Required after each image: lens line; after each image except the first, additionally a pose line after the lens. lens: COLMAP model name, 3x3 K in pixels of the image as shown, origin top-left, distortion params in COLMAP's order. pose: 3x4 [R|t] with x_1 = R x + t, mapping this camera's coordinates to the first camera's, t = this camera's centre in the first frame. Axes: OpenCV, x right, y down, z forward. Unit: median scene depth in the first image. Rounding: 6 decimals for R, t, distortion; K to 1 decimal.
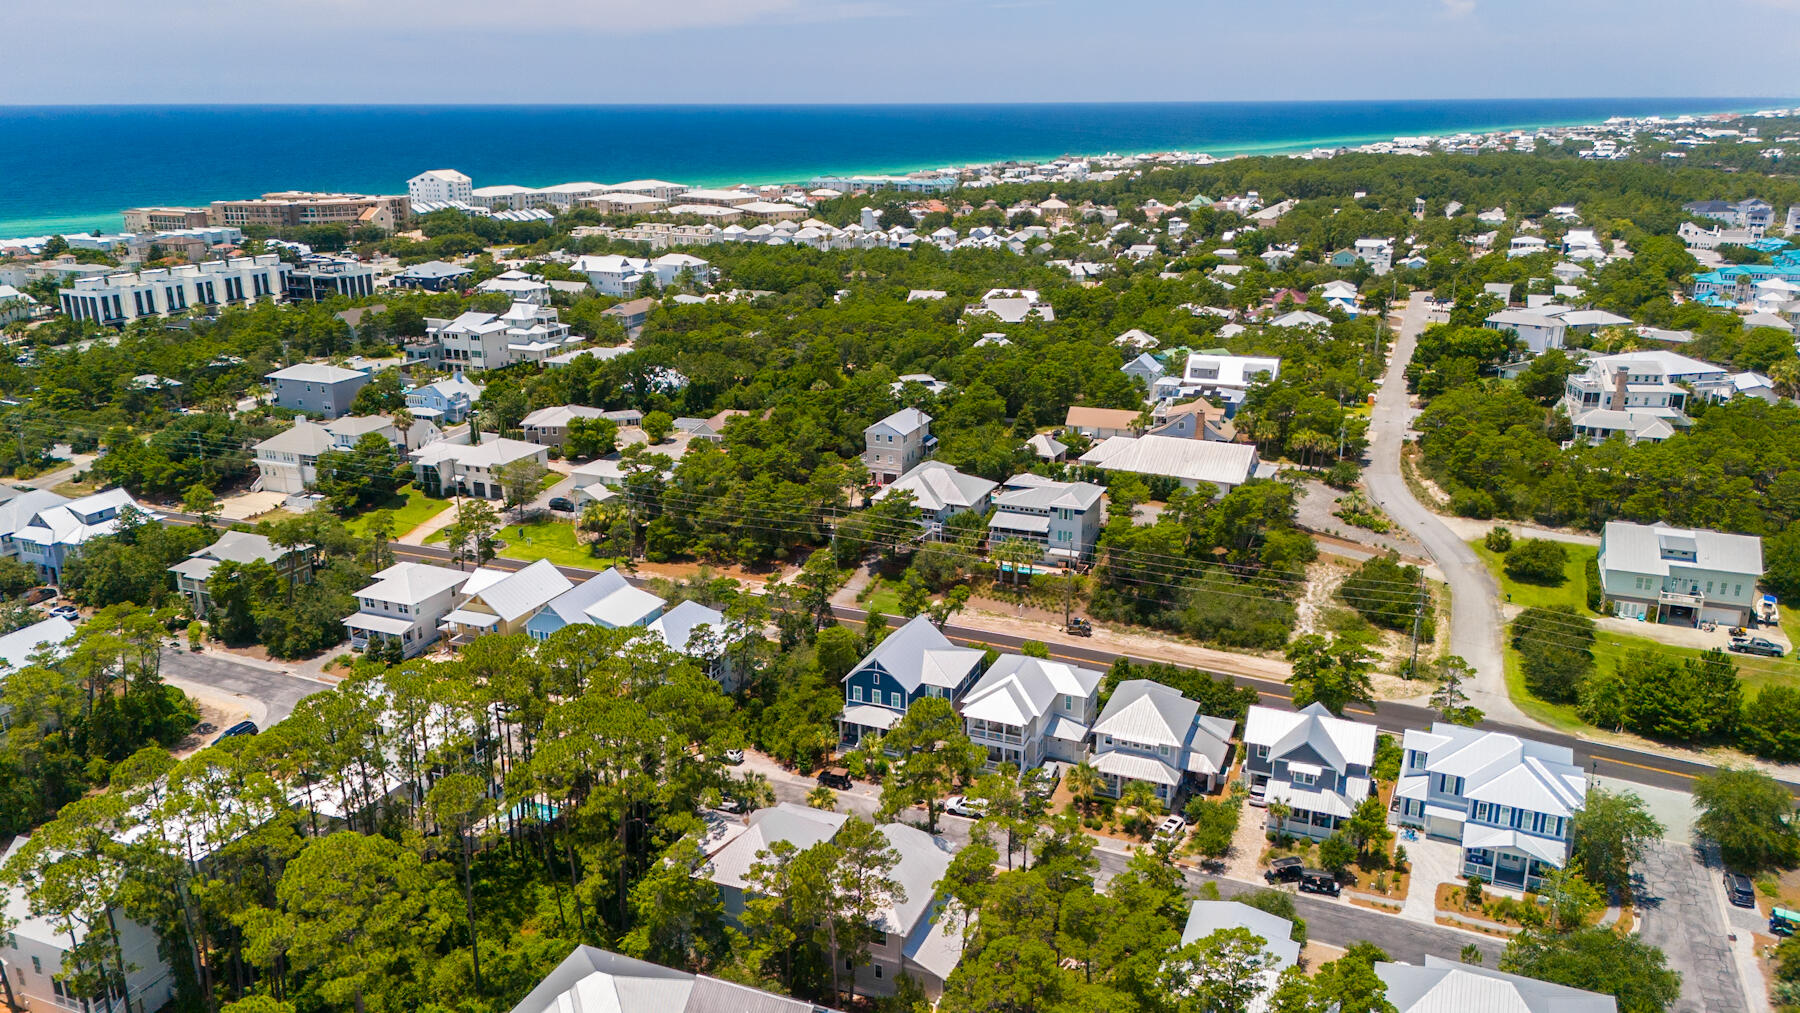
lens RADIAL K [[1327.1, 0, 904.1], [0, 1327.1, 508.3], [0, 0, 1]] dist [0.073859, -0.074189]
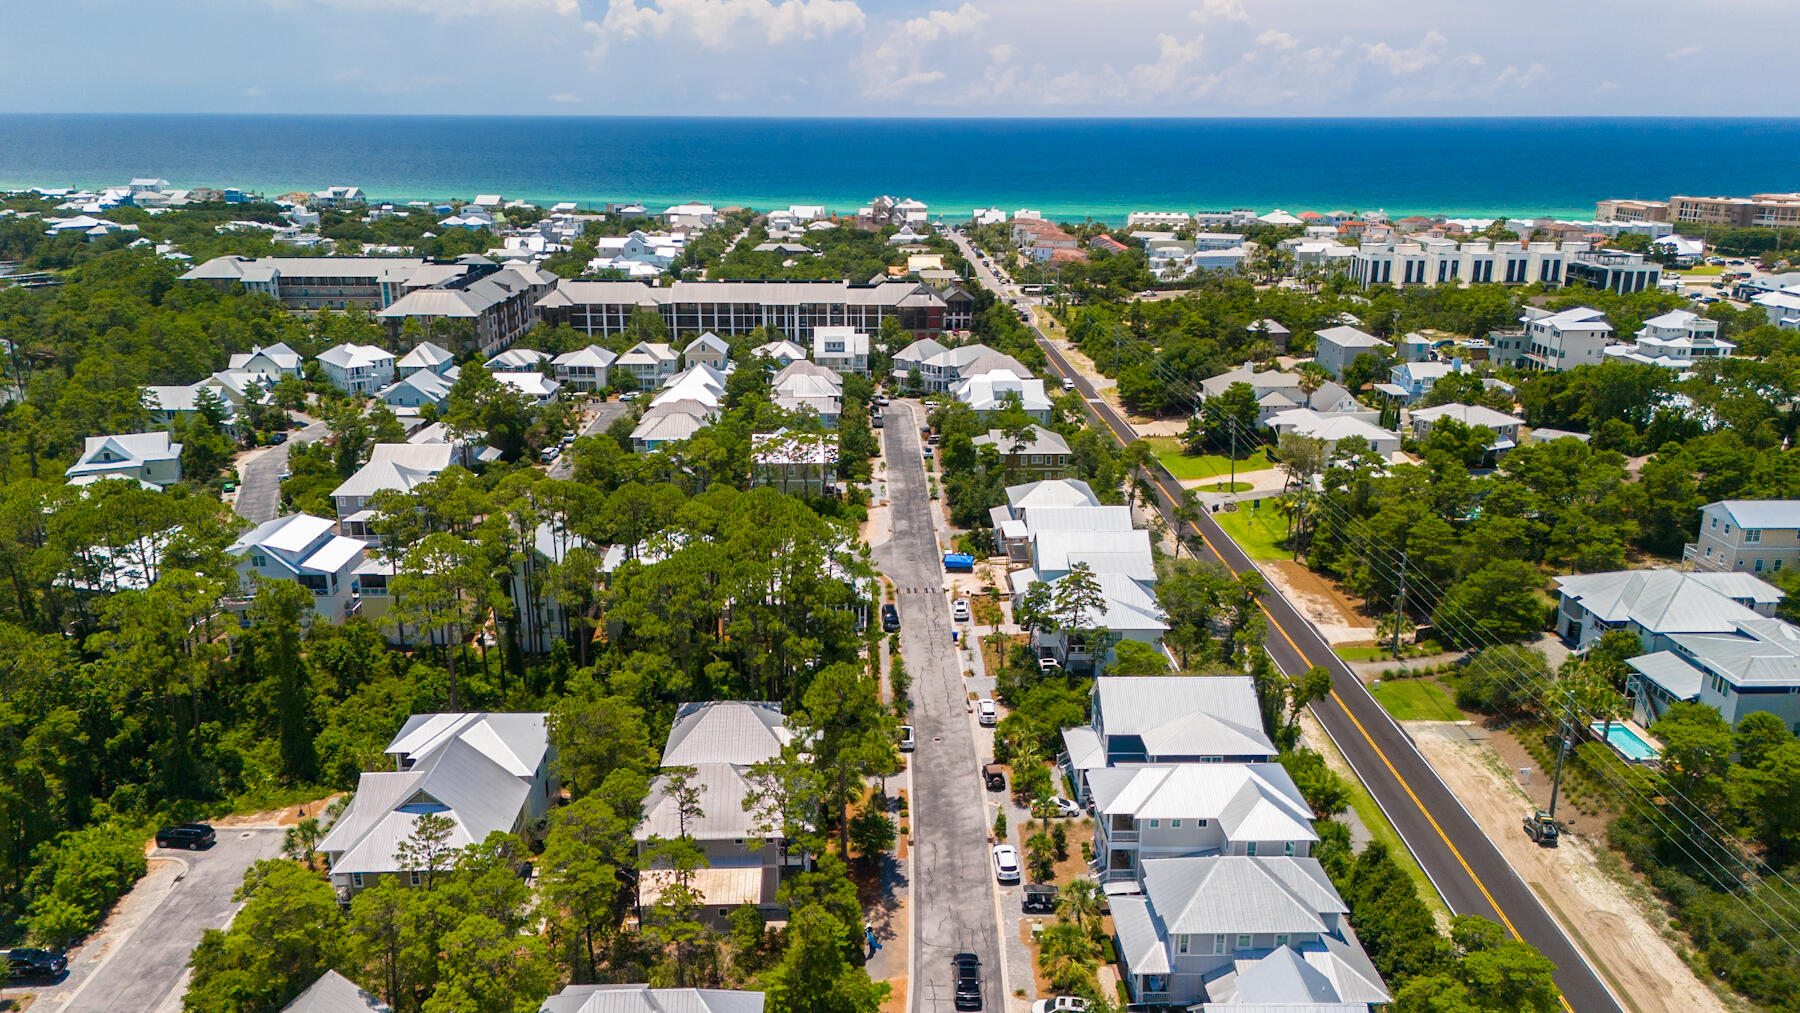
lens RADIAL K [[1327.1, 0, 909.4], [0, 1327.1, 522.9], [0, 0, 1]] dist [0.073859, -0.074189]
pose [[0.394056, 0.272541, -0.877748, 0.293518], [-0.273136, 0.946601, 0.171298, -0.041583], [0.877563, 0.172244, 0.447455, 0.232345]]
